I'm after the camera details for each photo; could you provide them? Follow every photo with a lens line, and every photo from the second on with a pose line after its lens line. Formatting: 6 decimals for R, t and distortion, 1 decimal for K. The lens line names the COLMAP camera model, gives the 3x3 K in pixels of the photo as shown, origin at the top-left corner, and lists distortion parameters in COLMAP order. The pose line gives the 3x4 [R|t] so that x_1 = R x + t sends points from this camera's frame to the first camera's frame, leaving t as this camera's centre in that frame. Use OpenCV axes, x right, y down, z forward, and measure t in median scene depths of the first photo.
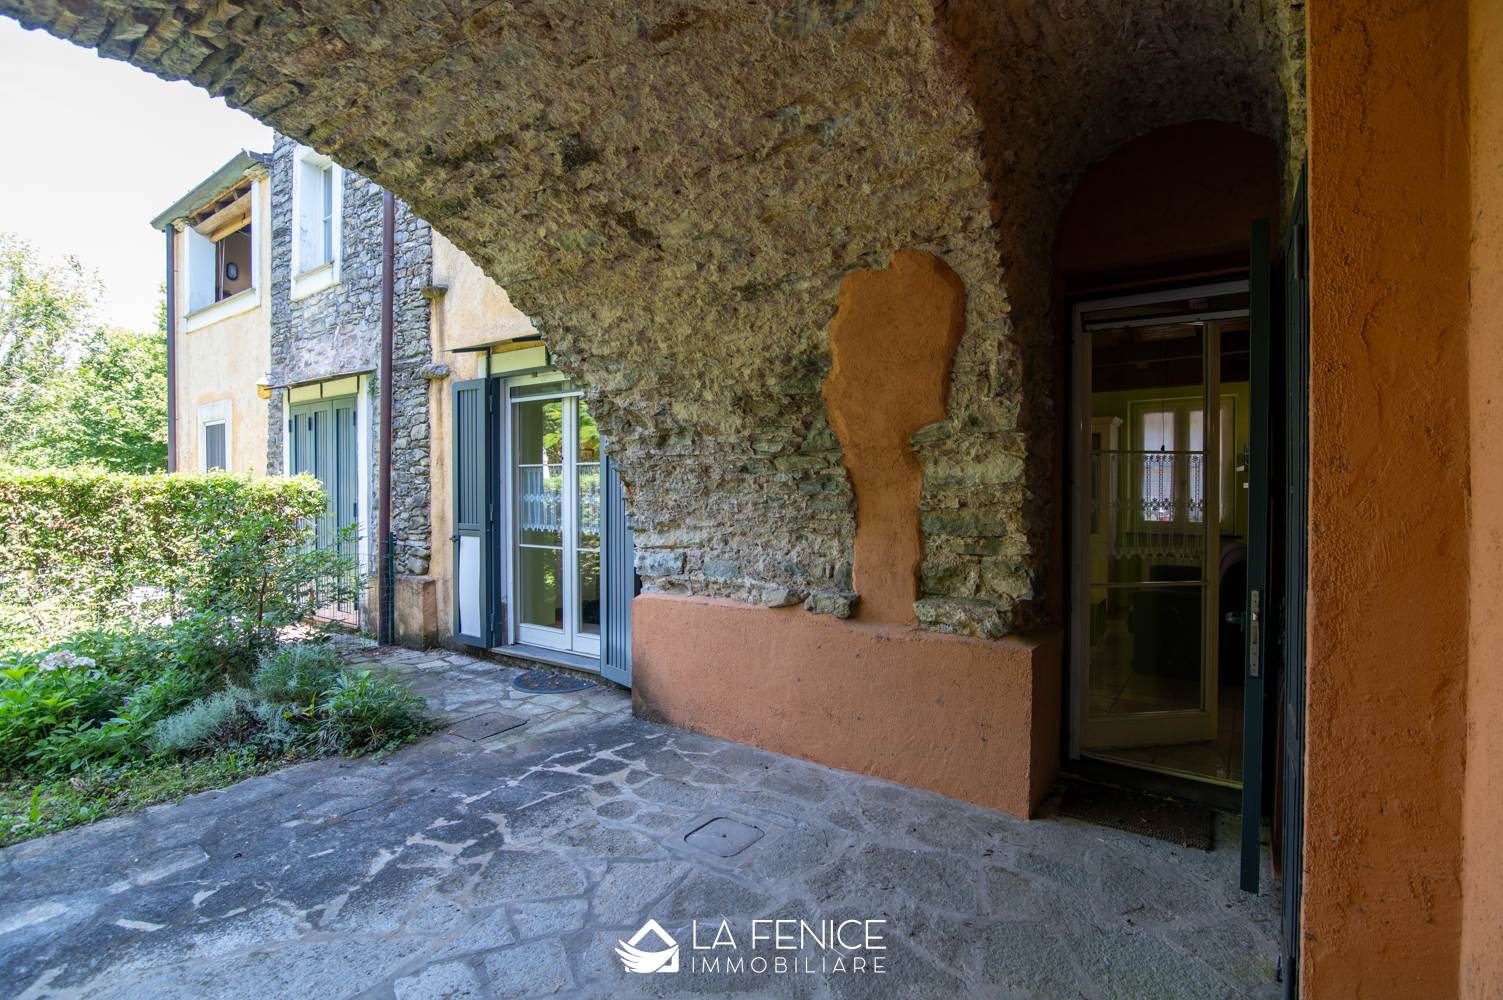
lens RADIAL K [[687.6, 0, 747.2], [0, 687.6, 494.9], [0, 0, 1]] dist [0.011033, -0.000879]
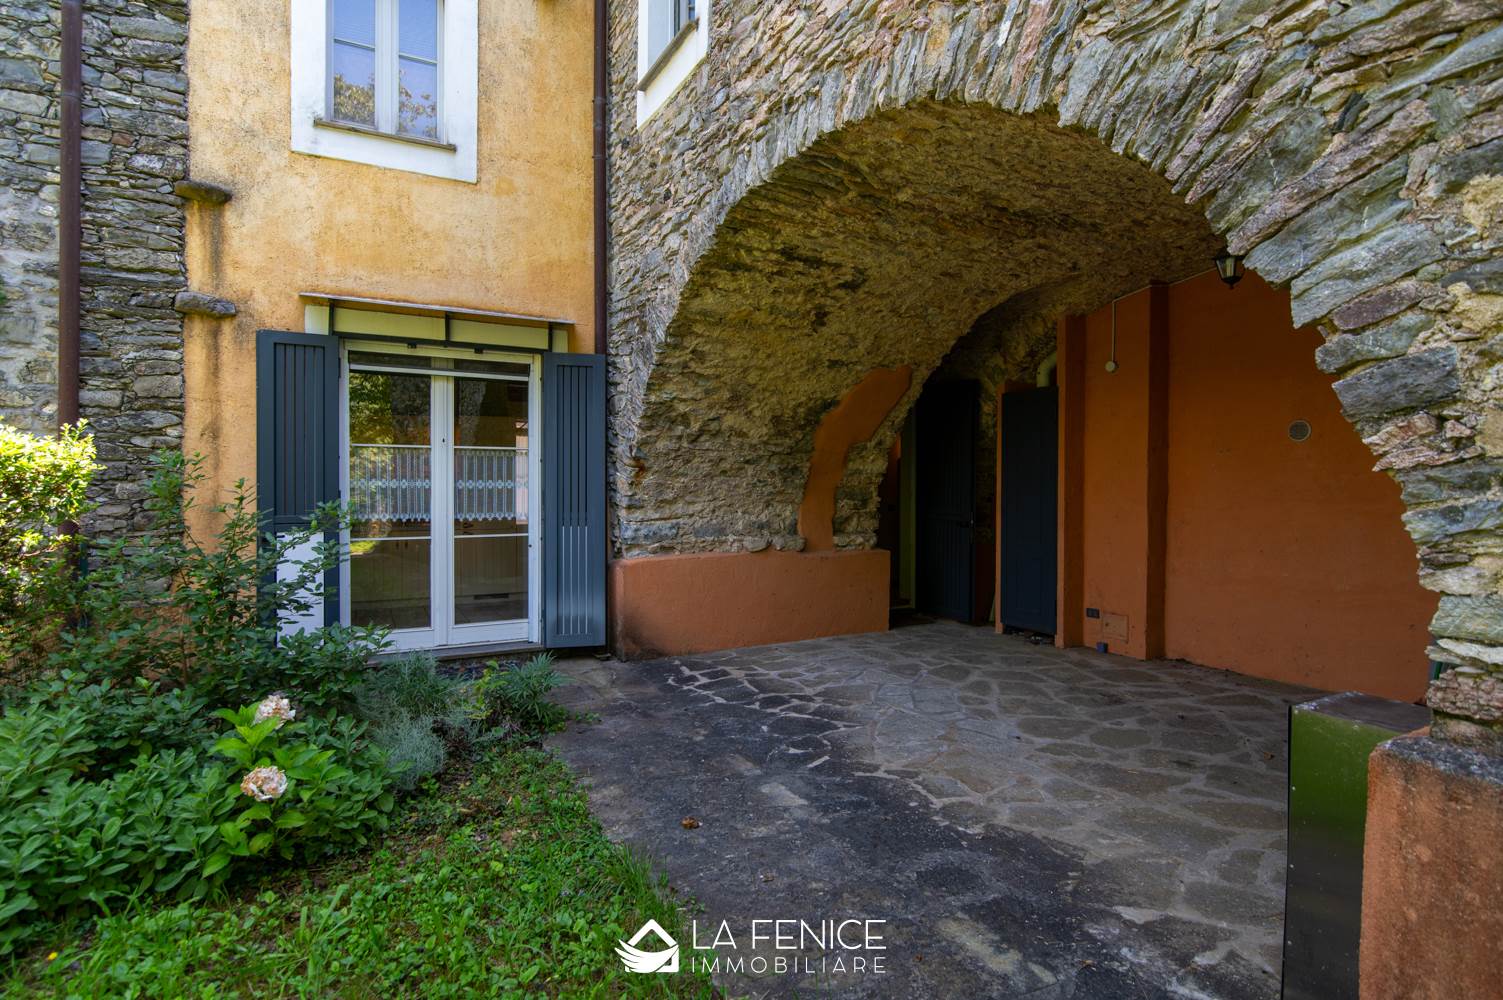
lens RADIAL K [[756.1, 0, 738.0], [0, 756.1, 496.5], [0, 0, 1]] dist [-0.004624, 0.000141]
pose [[0.453182, -0.011365, 0.891346, -1.388585], [0.006512, 0.999934, 0.009439, 0.022068], [-0.891394, 0.001526, 0.453226, 0.244783]]
